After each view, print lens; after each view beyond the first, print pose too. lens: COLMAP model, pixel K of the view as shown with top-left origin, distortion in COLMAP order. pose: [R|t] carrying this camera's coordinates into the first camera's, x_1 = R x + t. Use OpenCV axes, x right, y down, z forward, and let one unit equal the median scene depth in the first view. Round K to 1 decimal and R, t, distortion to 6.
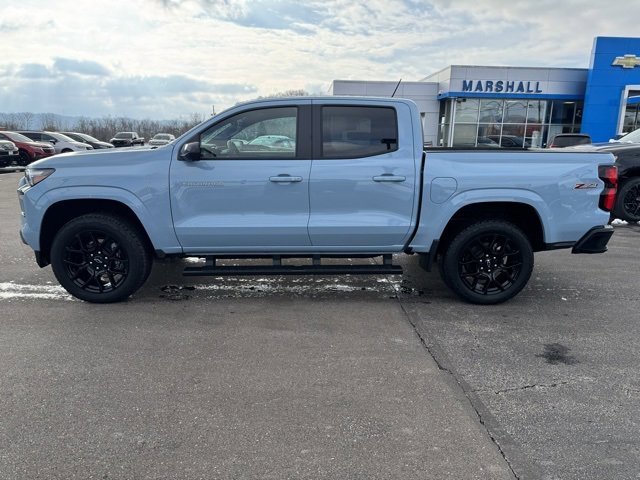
lens RADIAL K [[455.3, 0, 326.5], [0, 455.3, 248.6], [0, 0, 1]] dist [0.039065, -0.036617]
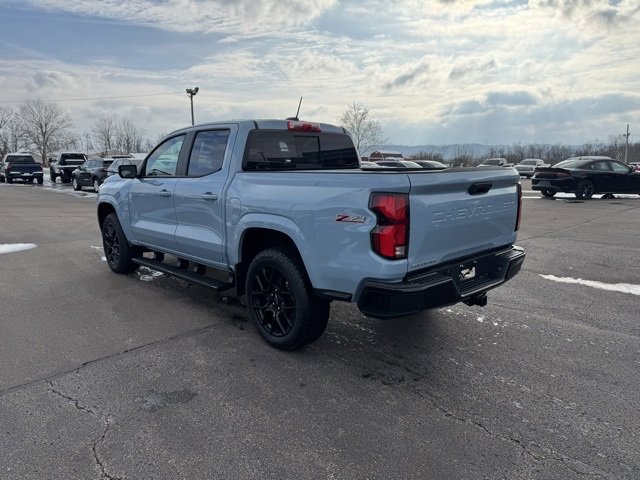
lens RADIAL K [[455.3, 0, 315.0], [0, 455.3, 245.2], [0, 0, 1]] dist [0.039065, -0.036617]
pose [[0.658488, 0.116517, -0.743517, 1.057630], [-0.162456, 0.986657, 0.010742, -0.092327], [0.734848, 0.113716, 0.668631, 0.480446]]
